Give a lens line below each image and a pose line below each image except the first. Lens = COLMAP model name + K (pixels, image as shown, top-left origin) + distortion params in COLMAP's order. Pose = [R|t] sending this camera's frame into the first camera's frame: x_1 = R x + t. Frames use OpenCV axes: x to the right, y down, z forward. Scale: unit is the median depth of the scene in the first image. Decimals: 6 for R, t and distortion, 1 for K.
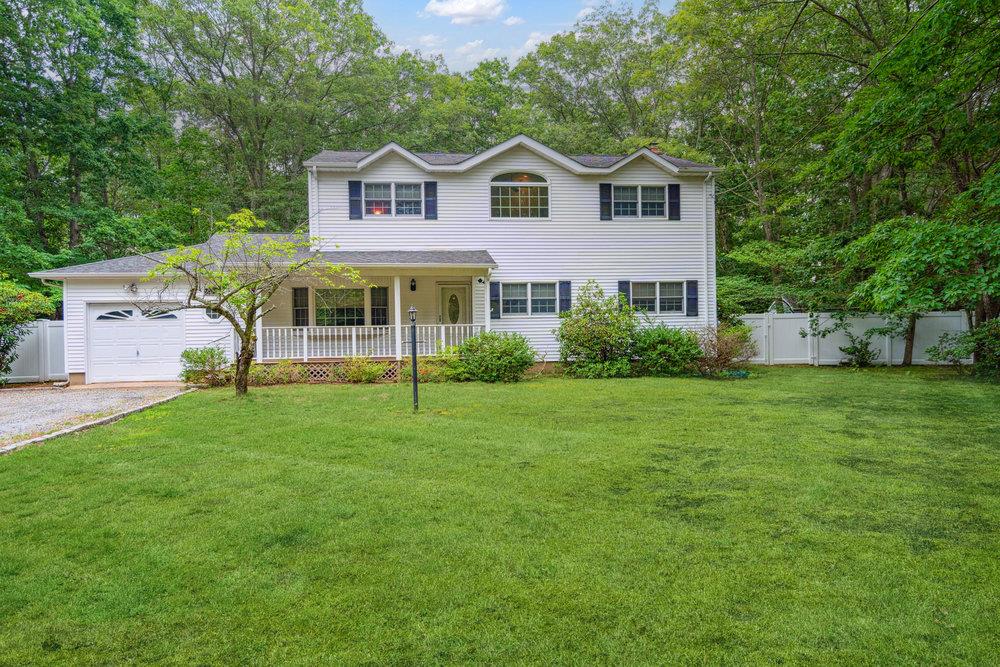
lens RADIAL K [[679.3, 0, 503.4], [0, 679.3, 329.9], [0, 0, 1]] dist [0.016614, -0.004244]
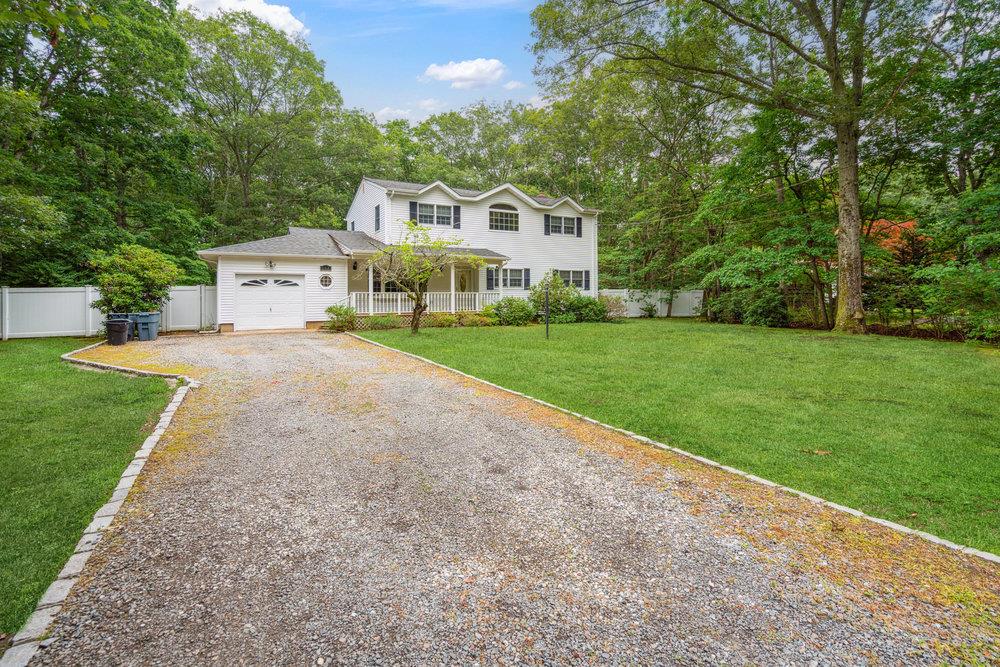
lens RADIAL K [[447.7, 0, 497.1], [0, 447.7, 295.7], [0, 0, 1]] dist [-0.003425, 0.001947]
pose [[0.938259, 0.011922, 0.345728, -0.378413], [-0.010110, 0.999924, -0.007045, 0.006340], [-0.345786, 0.003115, 0.938308, -0.048384]]
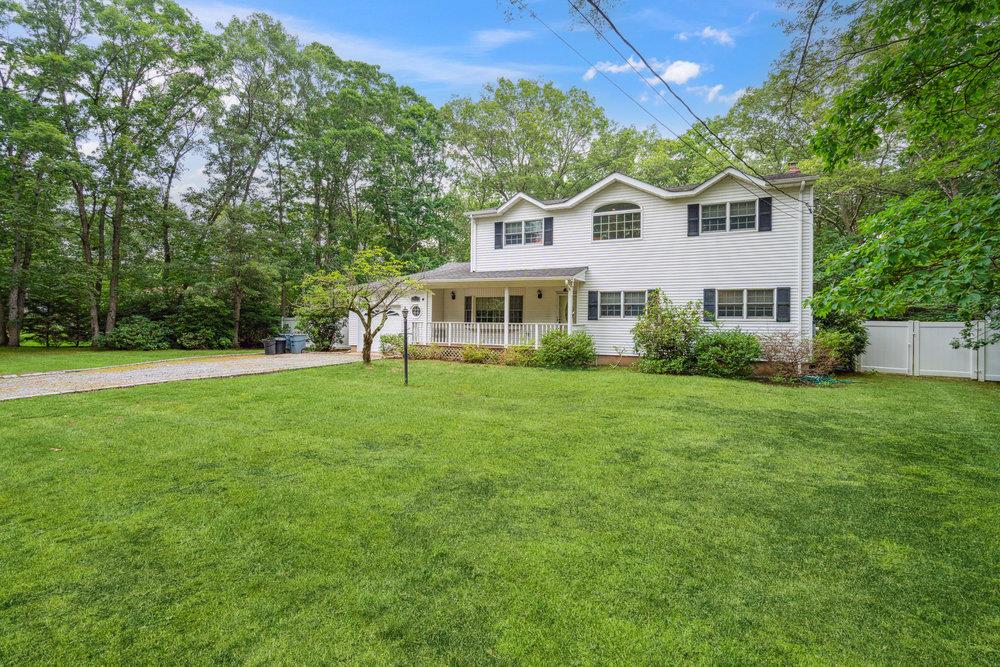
lens RADIAL K [[447.7, 0, 511.8], [0, 447.7, 317.8], [0, 0, 1]] dist [-0.003425, 0.001947]
pose [[0.848611, 0.018285, -0.528701, 0.296668], [-0.031617, 0.999369, -0.016184, -0.002160], [0.528072, 0.030450, 0.848654, 0.208308]]
